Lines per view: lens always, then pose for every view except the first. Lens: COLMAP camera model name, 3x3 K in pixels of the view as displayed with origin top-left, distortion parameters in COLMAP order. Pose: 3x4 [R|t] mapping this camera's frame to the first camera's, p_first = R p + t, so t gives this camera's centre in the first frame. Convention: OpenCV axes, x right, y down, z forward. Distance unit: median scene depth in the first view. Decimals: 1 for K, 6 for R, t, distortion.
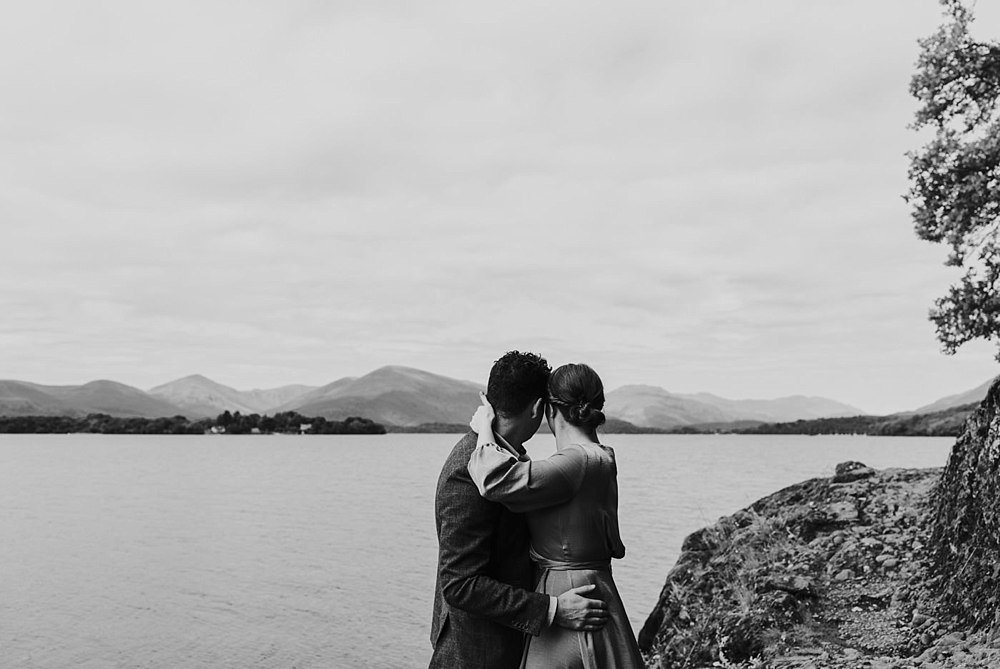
lens RADIAL K [[982.7, 0, 500.0], [0, 982.7, 334.5], [0, 0, 1]] dist [0.004510, -0.021840]
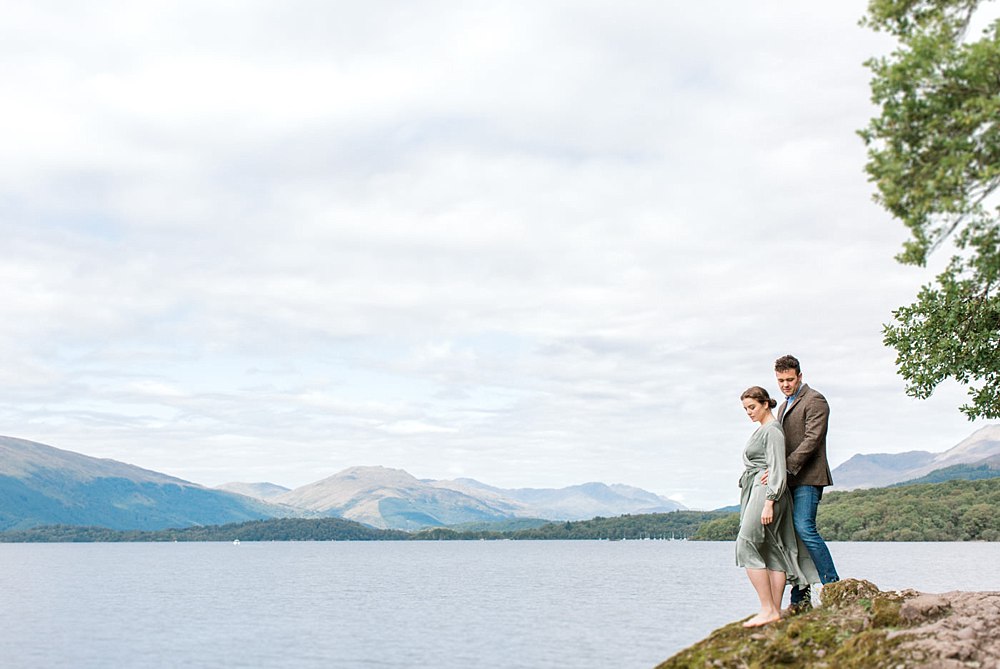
lens RADIAL K [[1326.4, 0, 499.6], [0, 1326.4, 330.2], [0, 0, 1]] dist [0.011631, 0.010809]
pose [[0.969577, 0.030846, 0.242834, 0.000619], [-0.016822, 0.998080, -0.059613, 0.010595], [-0.244206, 0.053714, 0.968235, 0.089597]]
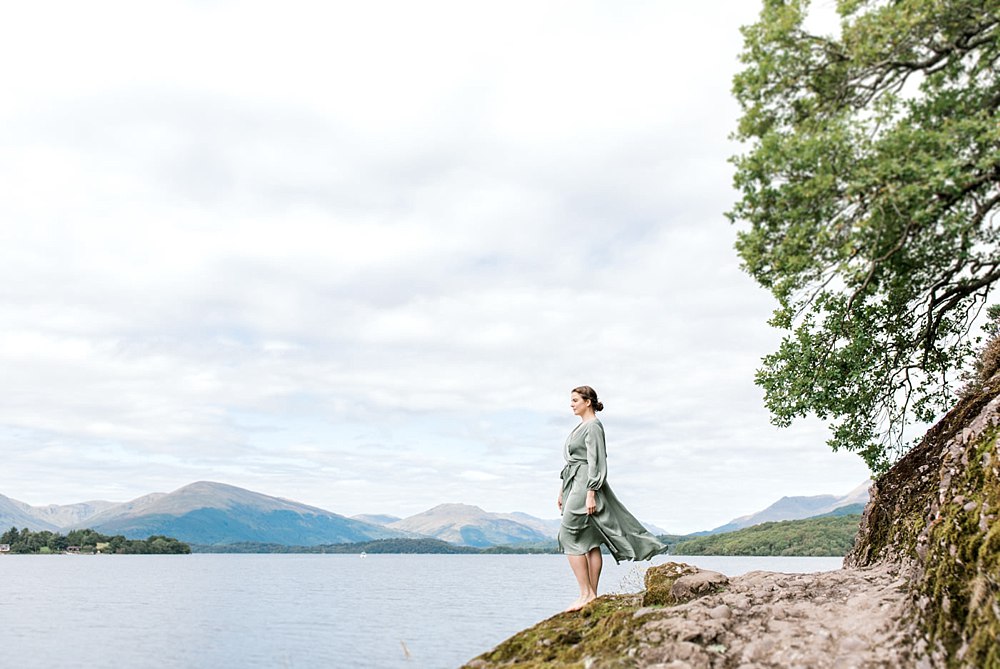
lens RADIAL K [[834.3, 0, 529.5], [0, 834.3, 354.8], [0, 0, 1]] dist [0.000690, -0.007631]
pose [[0.980086, 0.046676, 0.193012, 0.045891], [-0.019345, 0.989802, -0.141132, 0.020233], [-0.197631, 0.134587, 0.970993, 0.136647]]
